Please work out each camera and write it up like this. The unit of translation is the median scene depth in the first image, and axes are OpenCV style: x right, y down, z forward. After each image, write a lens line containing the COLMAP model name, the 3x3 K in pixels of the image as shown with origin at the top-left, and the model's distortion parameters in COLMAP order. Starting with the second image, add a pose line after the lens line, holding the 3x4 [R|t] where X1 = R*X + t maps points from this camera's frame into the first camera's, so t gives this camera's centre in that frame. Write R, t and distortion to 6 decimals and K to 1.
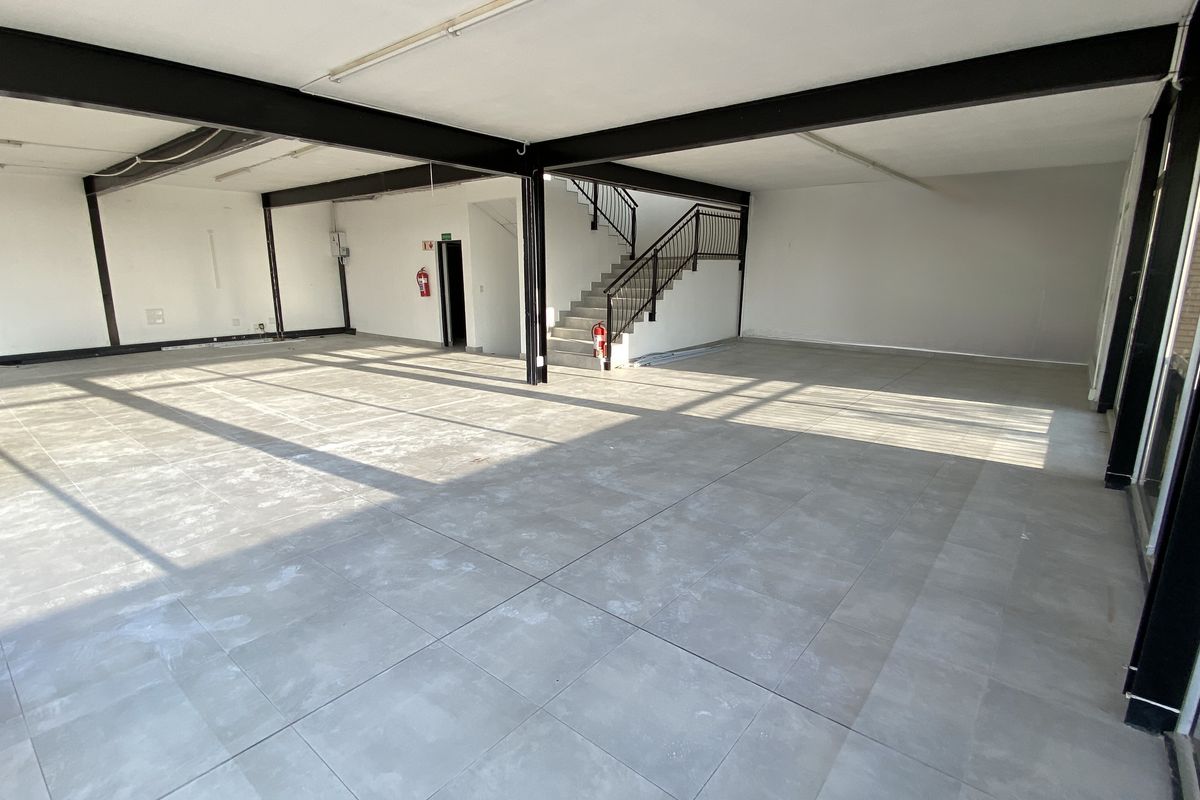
lens RADIAL K [[575.4, 0, 593.5], [0, 575.4, 397.3], [0, 0, 1]] dist [0.027047, -0.030611]
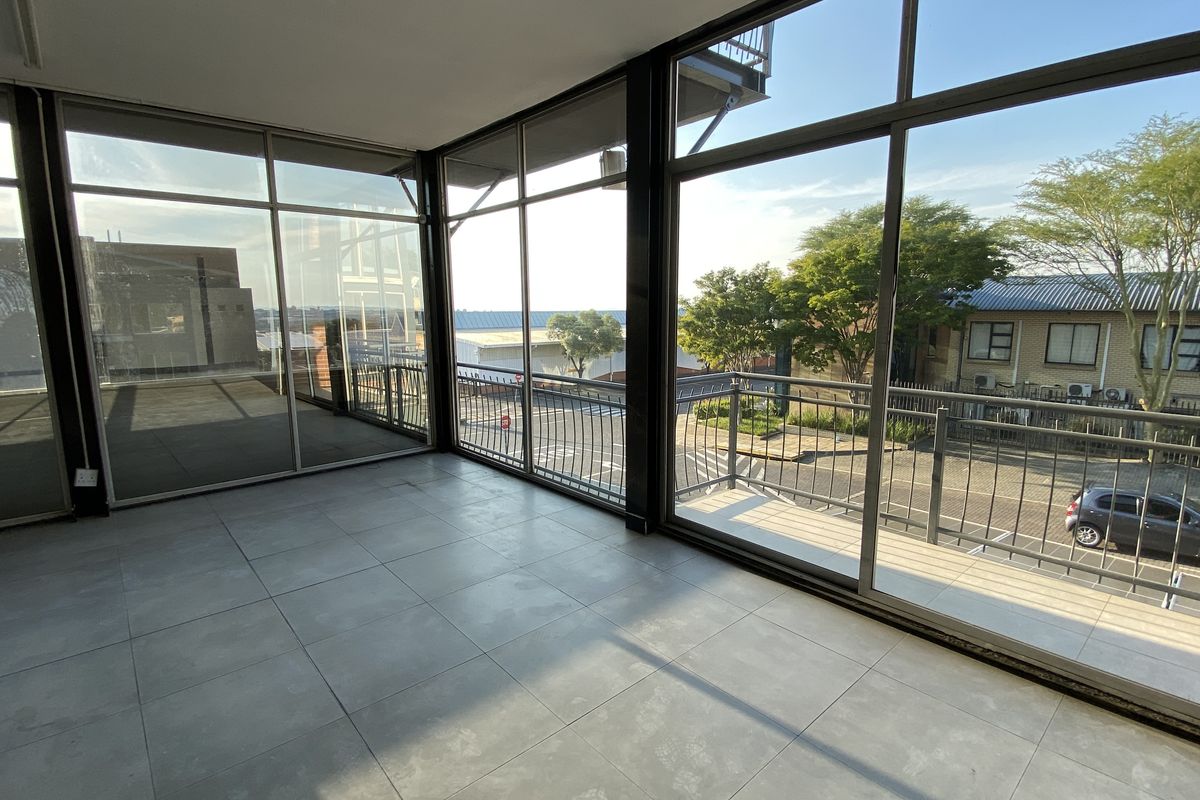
lens RADIAL K [[575.4, 0, 593.5], [0, 575.4, 397.3], [0, 0, 1]] dist [0.027047, -0.030611]
pose [[-0.987702, -0.020500, 0.154998, -0.401526], [0.037617, 0.931086, 0.362856, -0.189280], [-0.151755, 0.364224, -0.918864, 0.834061]]
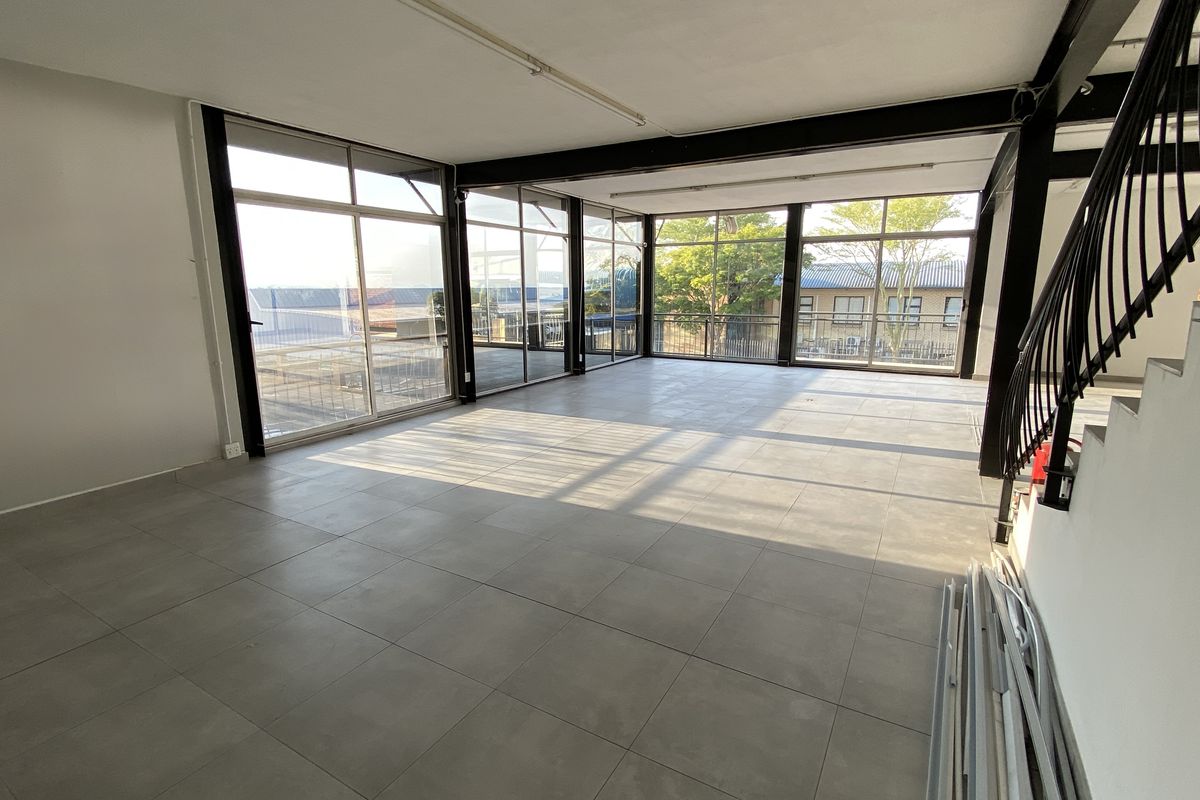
lens RADIAL K [[575.4, 0, 593.5], [0, 575.4, 397.3], [0, 0, 1]] dist [0.027047, -0.030611]
pose [[-0.988231, 0.028819, -0.150227, 0.543484], [-0.033670, 0.917024, 0.397407, -0.441864], [0.149215, 0.397788, -0.905262, 1.938162]]
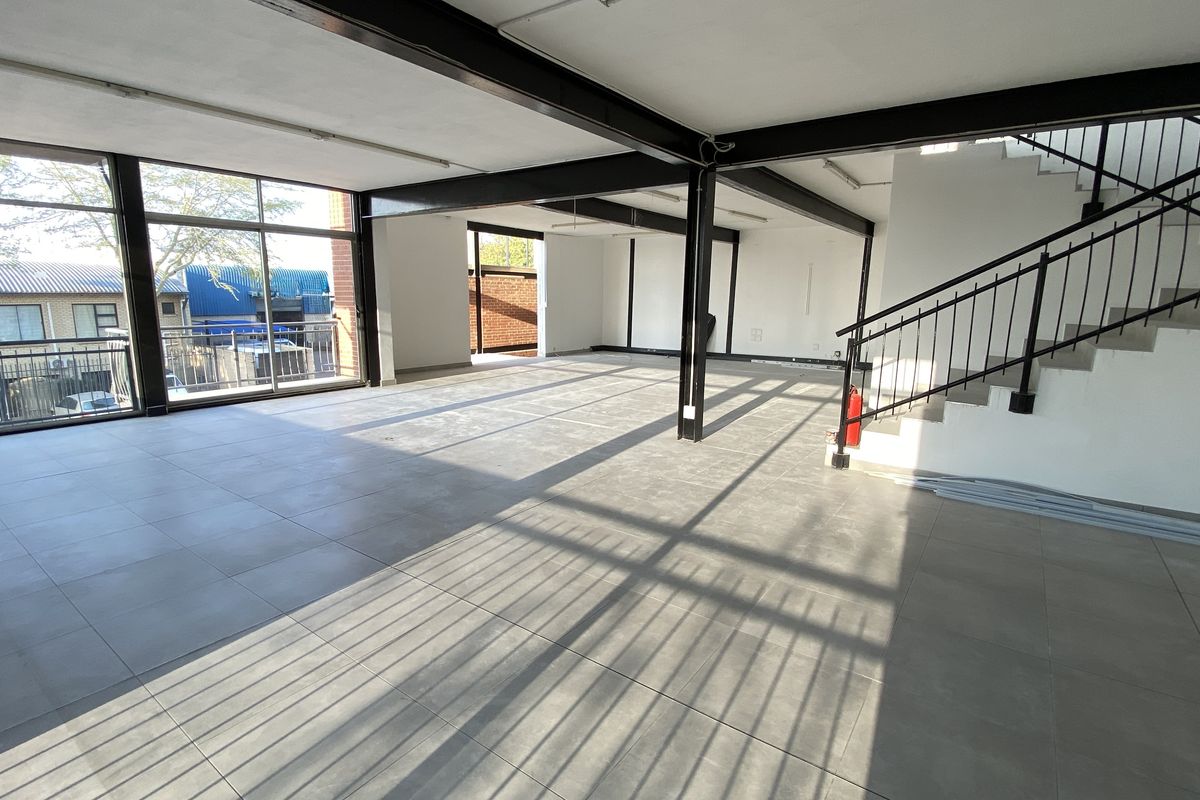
lens RADIAL K [[575.4, 0, 593.5], [0, 575.4, 397.3], [0, 0, 1]] dist [0.027047, -0.030611]
pose [[0.057407, 0.173215, -0.983210, 0.861667], [-0.224419, 0.961868, 0.156352, -0.228155], [0.972800, 0.211675, 0.094090, 1.029235]]
